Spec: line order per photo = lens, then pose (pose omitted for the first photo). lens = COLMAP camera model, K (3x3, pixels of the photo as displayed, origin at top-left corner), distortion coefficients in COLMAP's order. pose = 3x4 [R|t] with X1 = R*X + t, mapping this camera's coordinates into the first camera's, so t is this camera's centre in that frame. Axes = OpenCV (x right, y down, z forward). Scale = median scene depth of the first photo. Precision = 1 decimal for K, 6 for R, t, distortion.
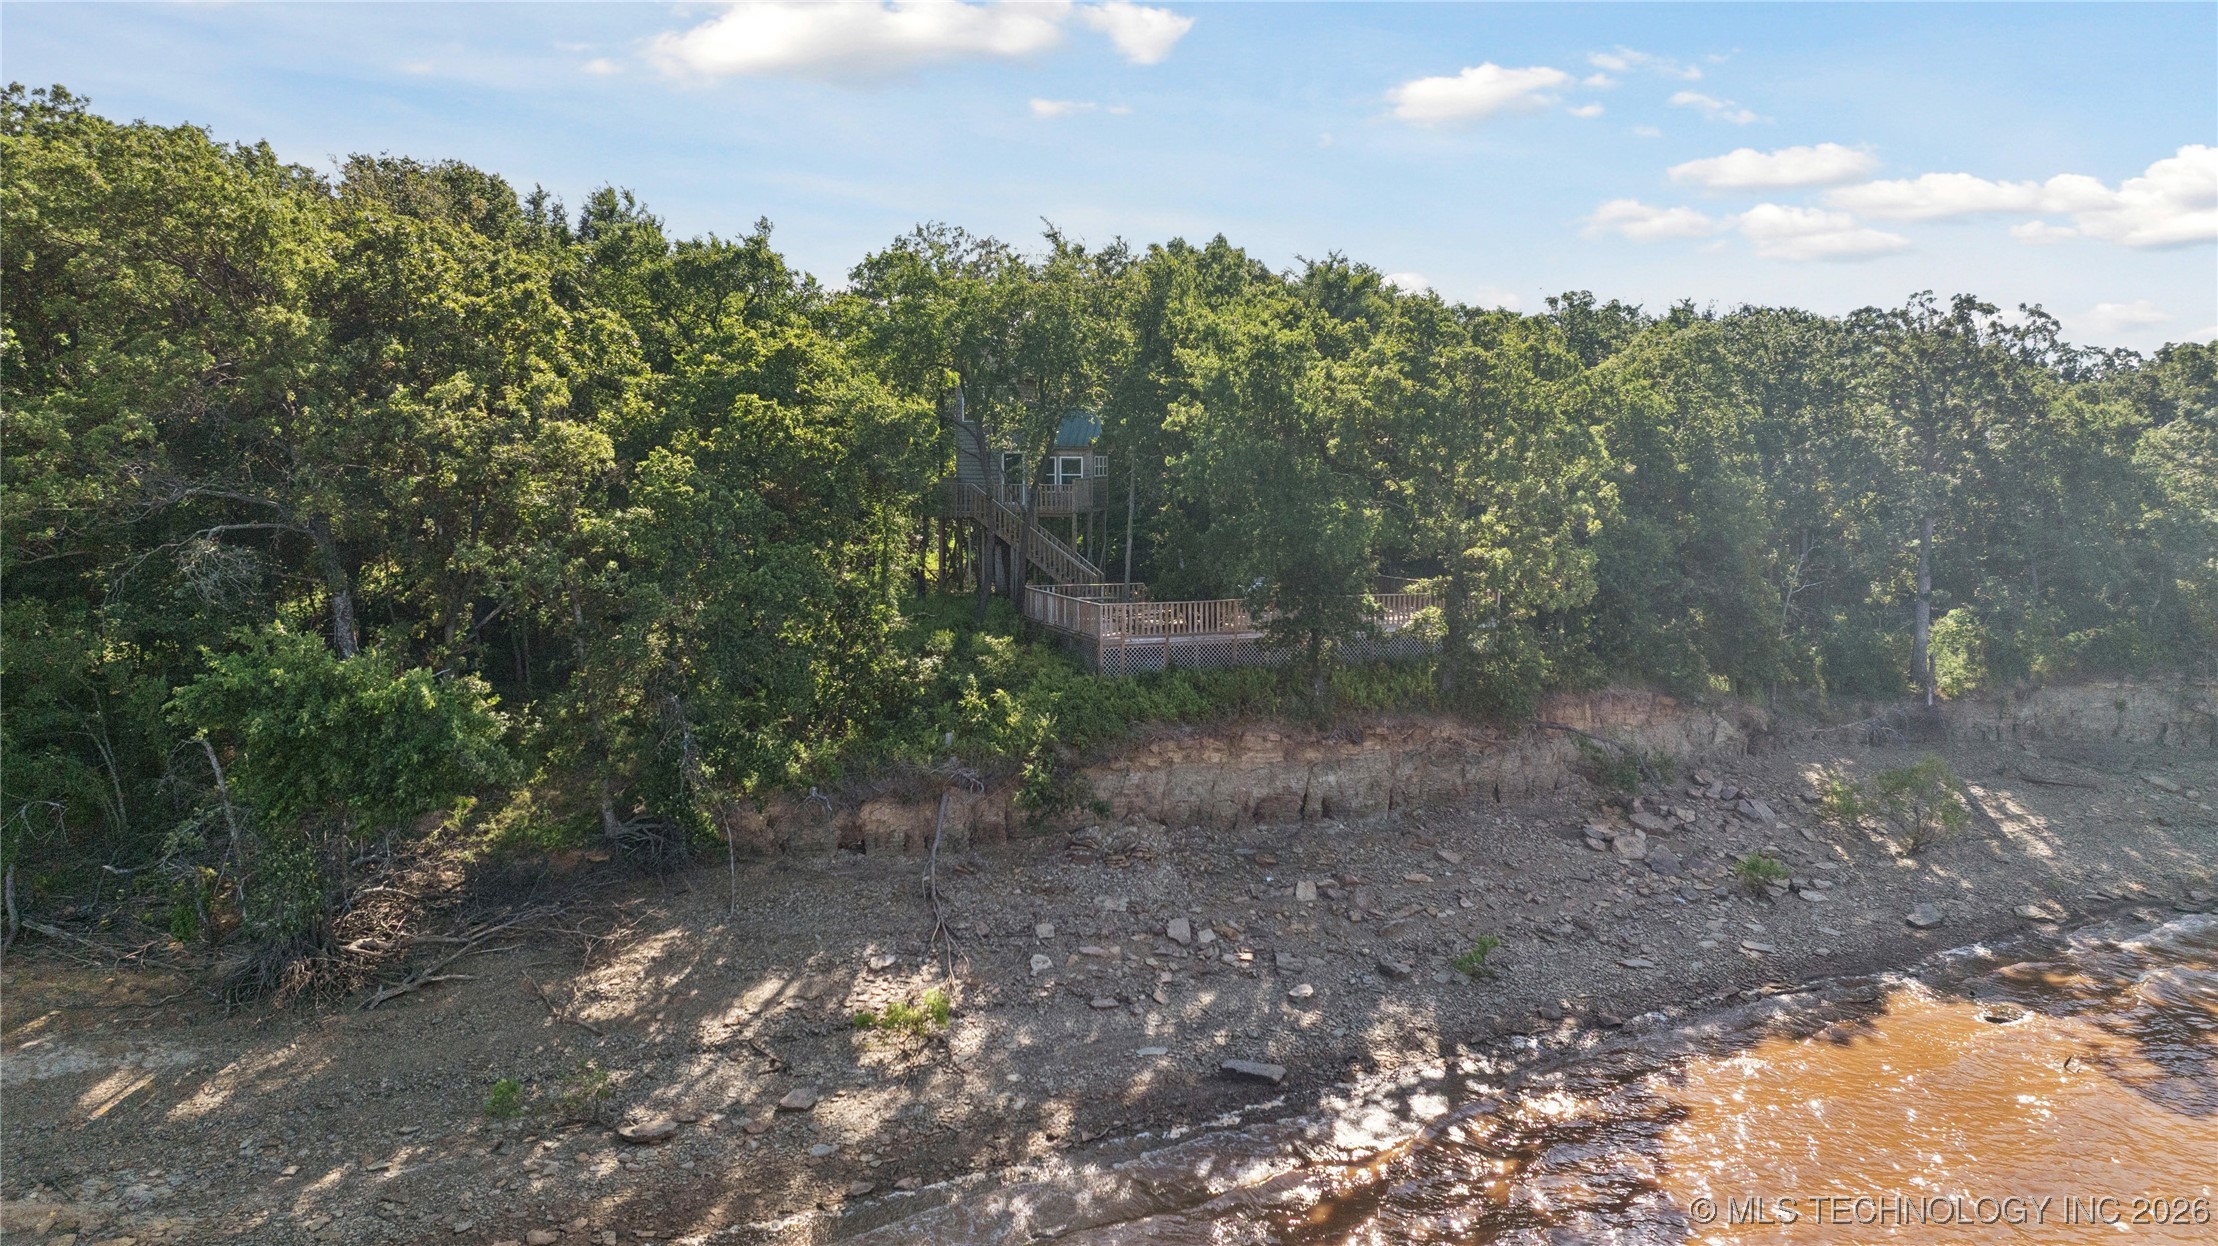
lens RADIAL K [[1542.3, 0, 1109.0], [0, 1542.3, 623.0], [0, 0, 1]] dist [-0.000151, 0.000814]
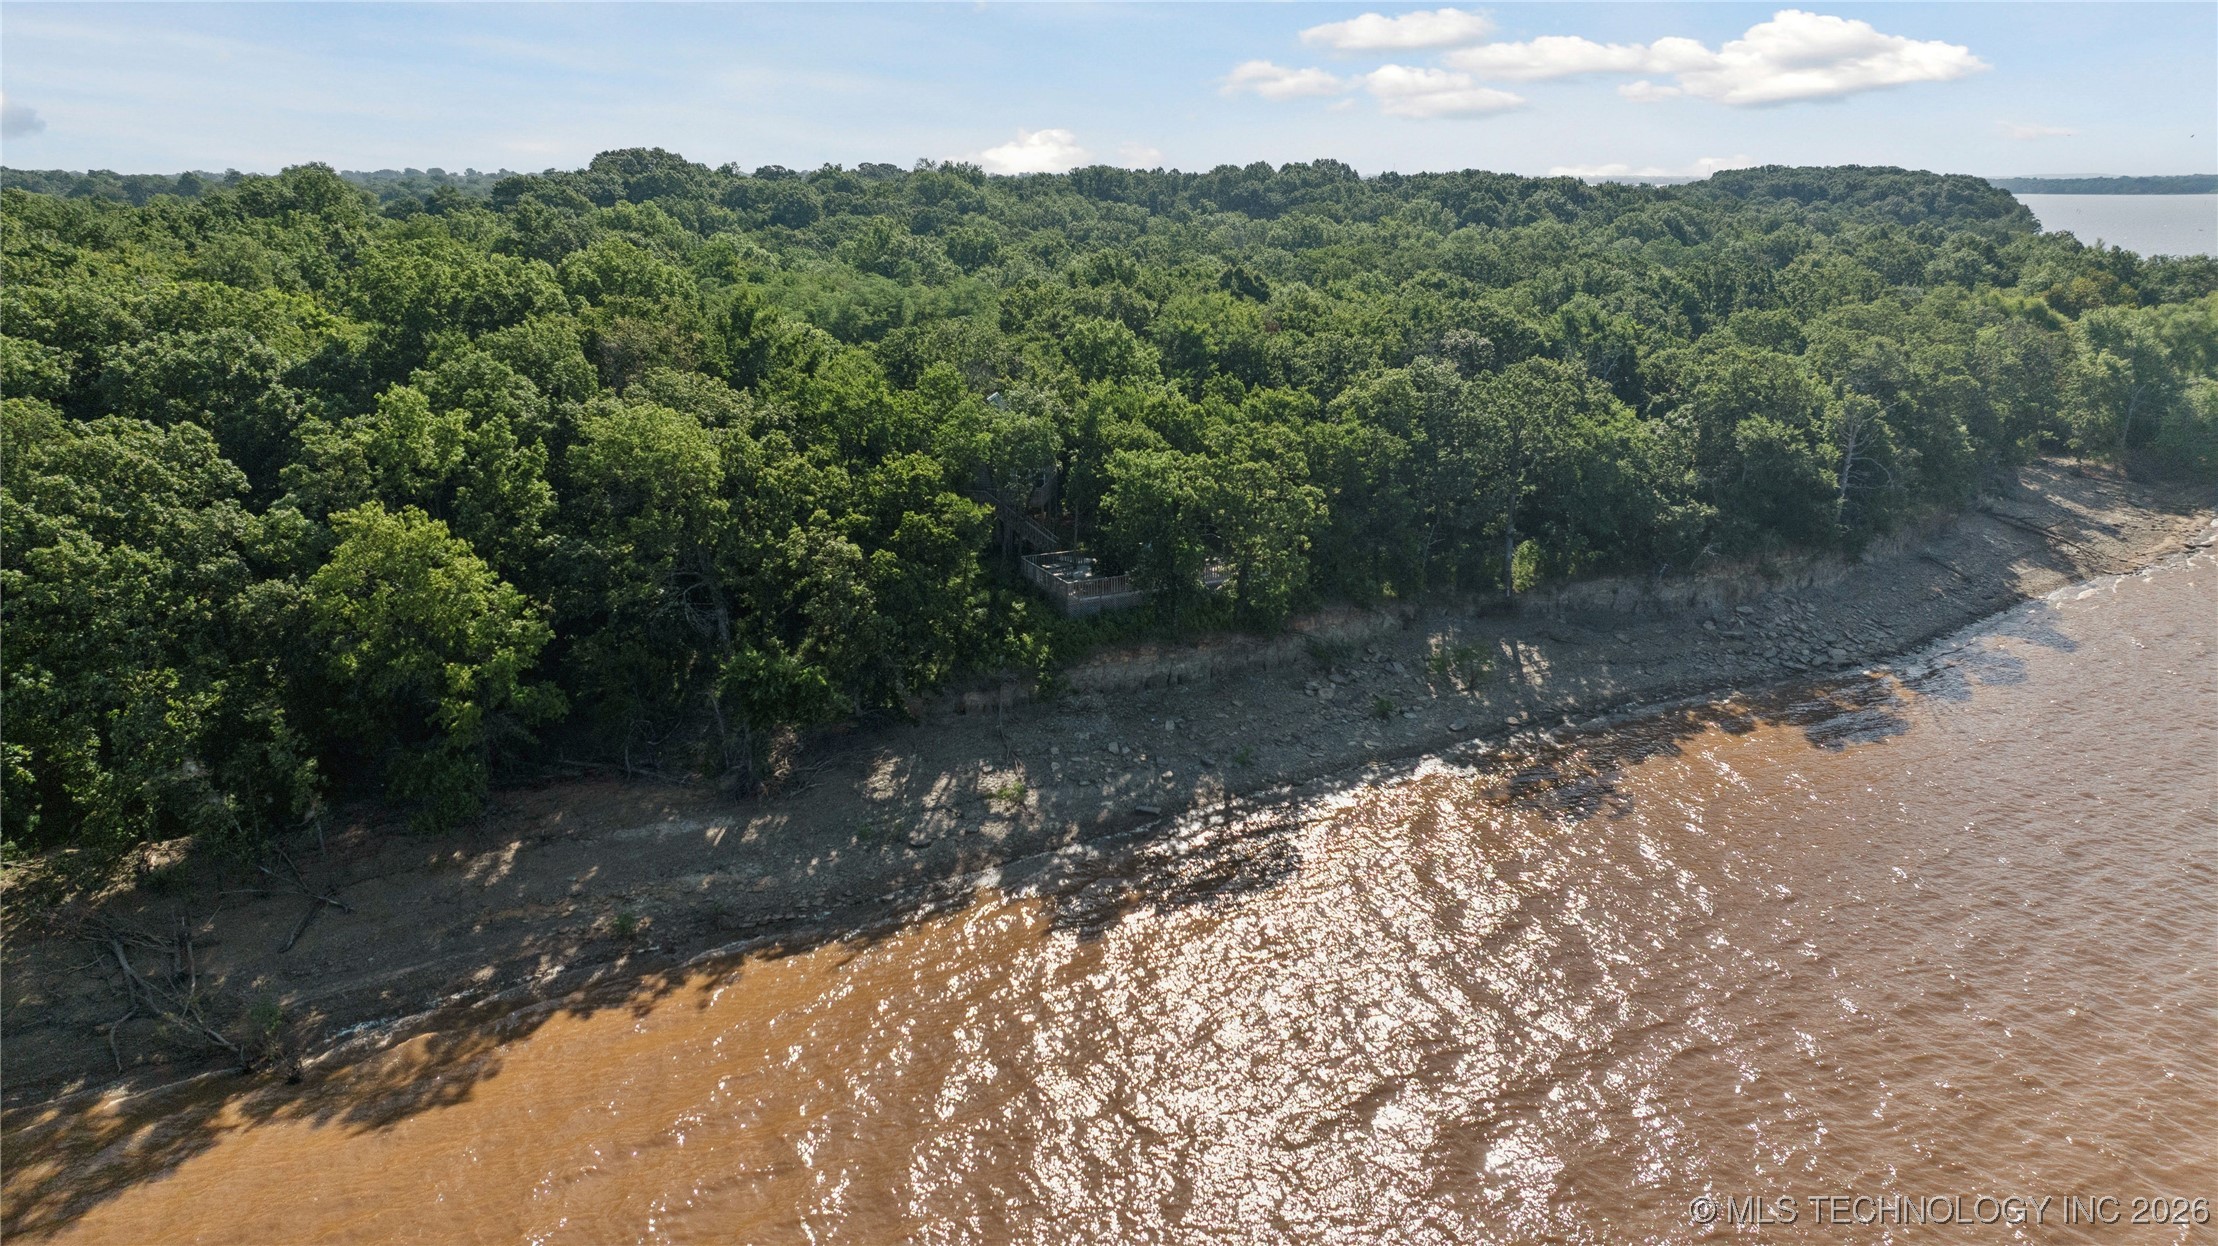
lens RADIAL K [[1542.3, 0, 1109.0], [0, 1542.3, 623.0], [0, 0, 1]] dist [-0.000151, 0.000814]
pose [[0.996374, -0.025788, 0.081084, -0.125675], [0.010865, 0.983726, 0.179349, -0.347236], [-0.084389, -0.177817, 0.980438, -1.062305]]
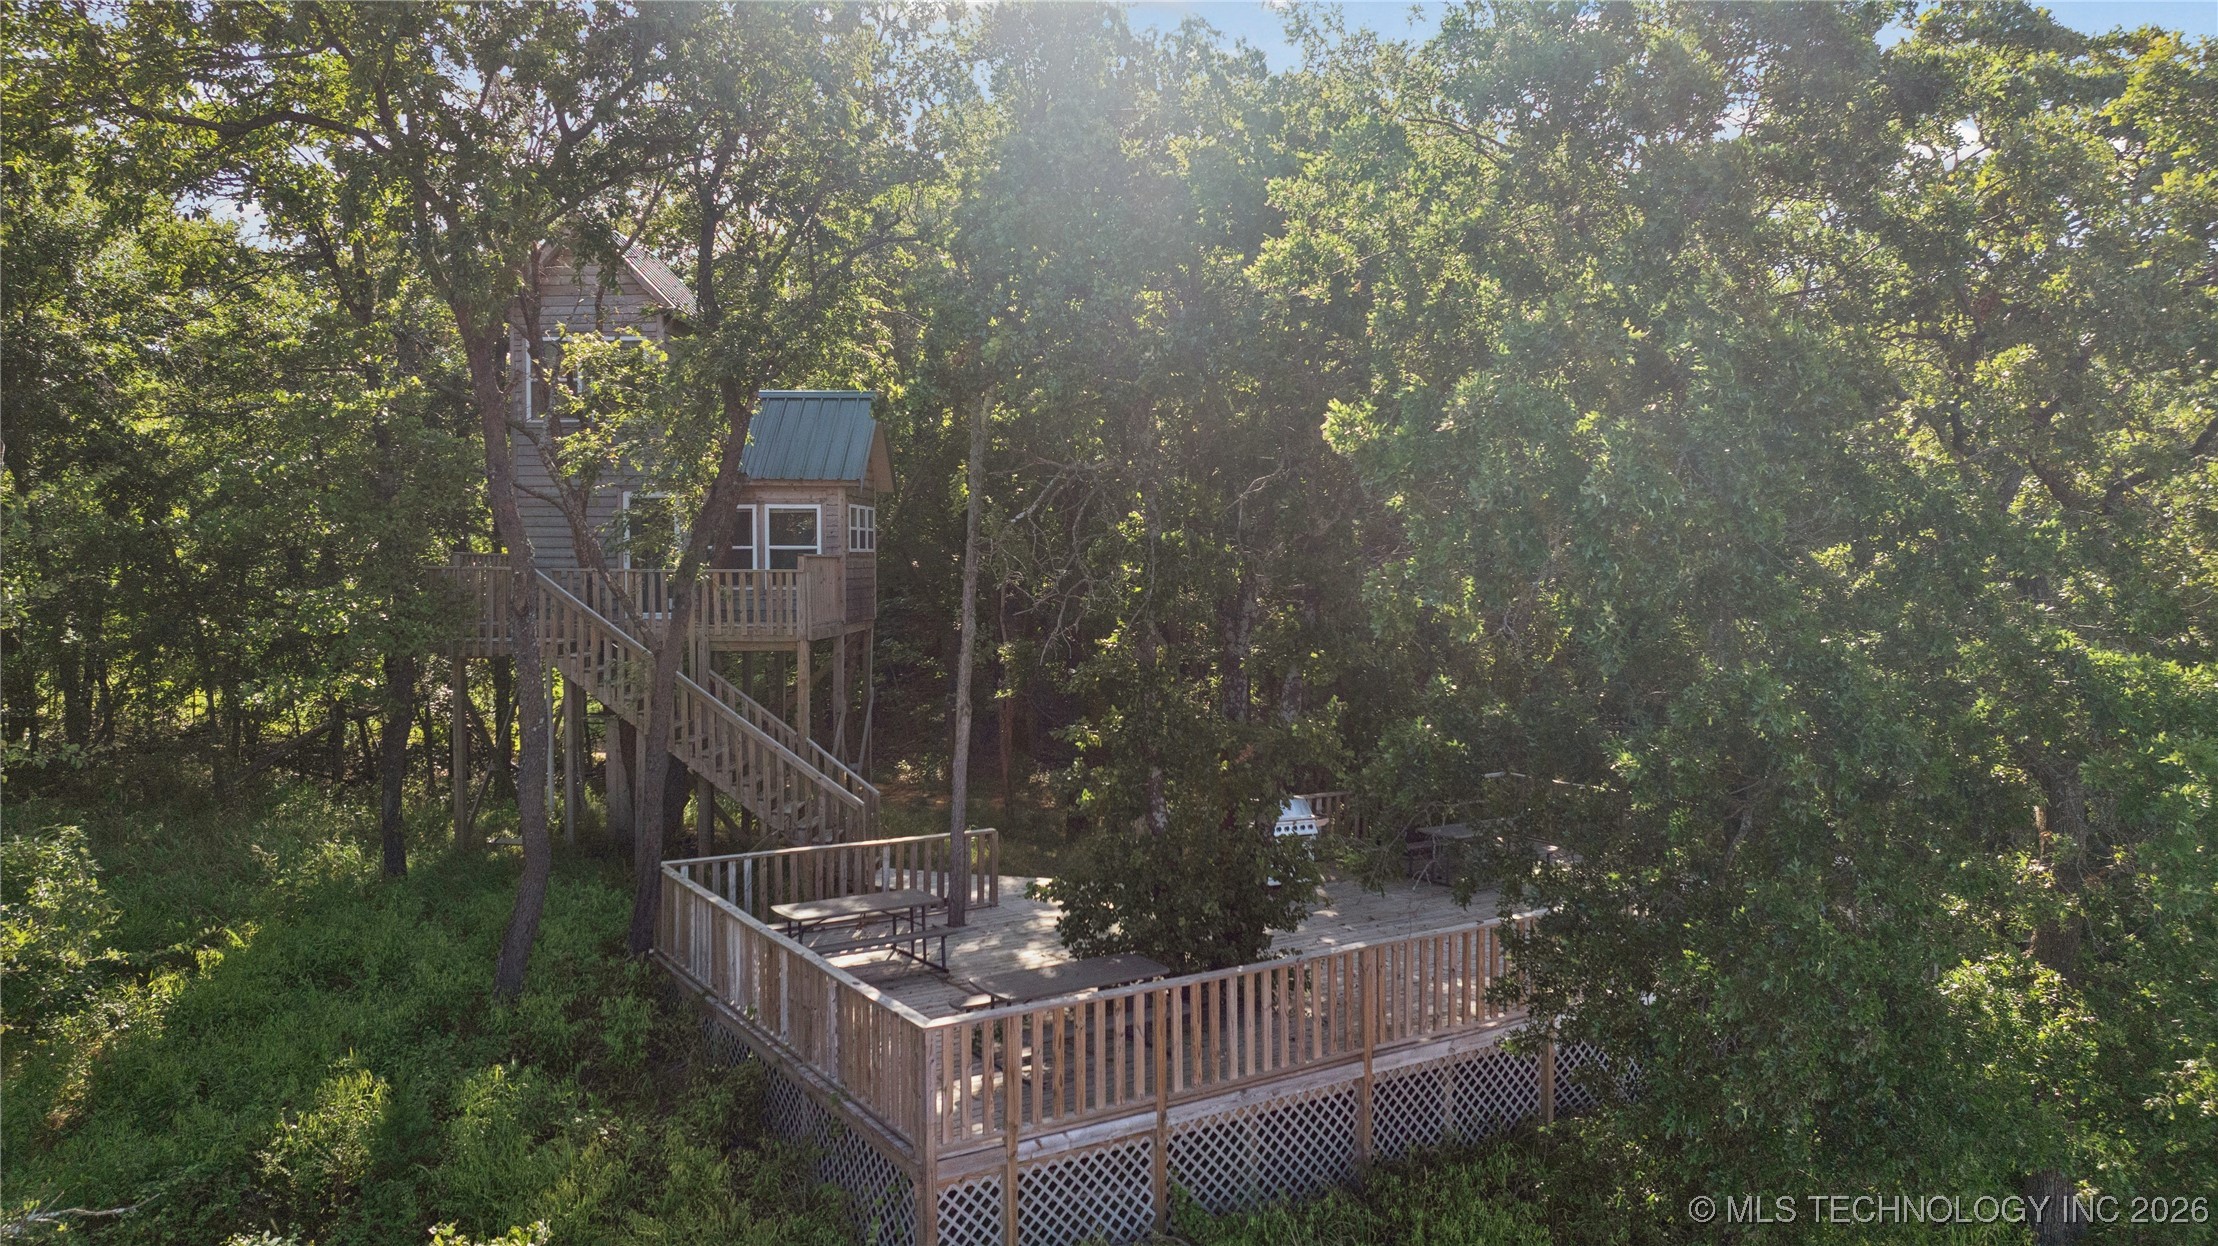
lens RADIAL K [[1542.3, 0, 1109.0], [0, 1542.3, 623.0], [0, 0, 1]] dist [-0.000151, 0.000814]
pose [[0.982388, -0.004819, 0.186790, -0.022200], [0.016395, 0.998035, -0.060481, -0.058707], [-0.186132, 0.062478, 0.980536, 0.689967]]
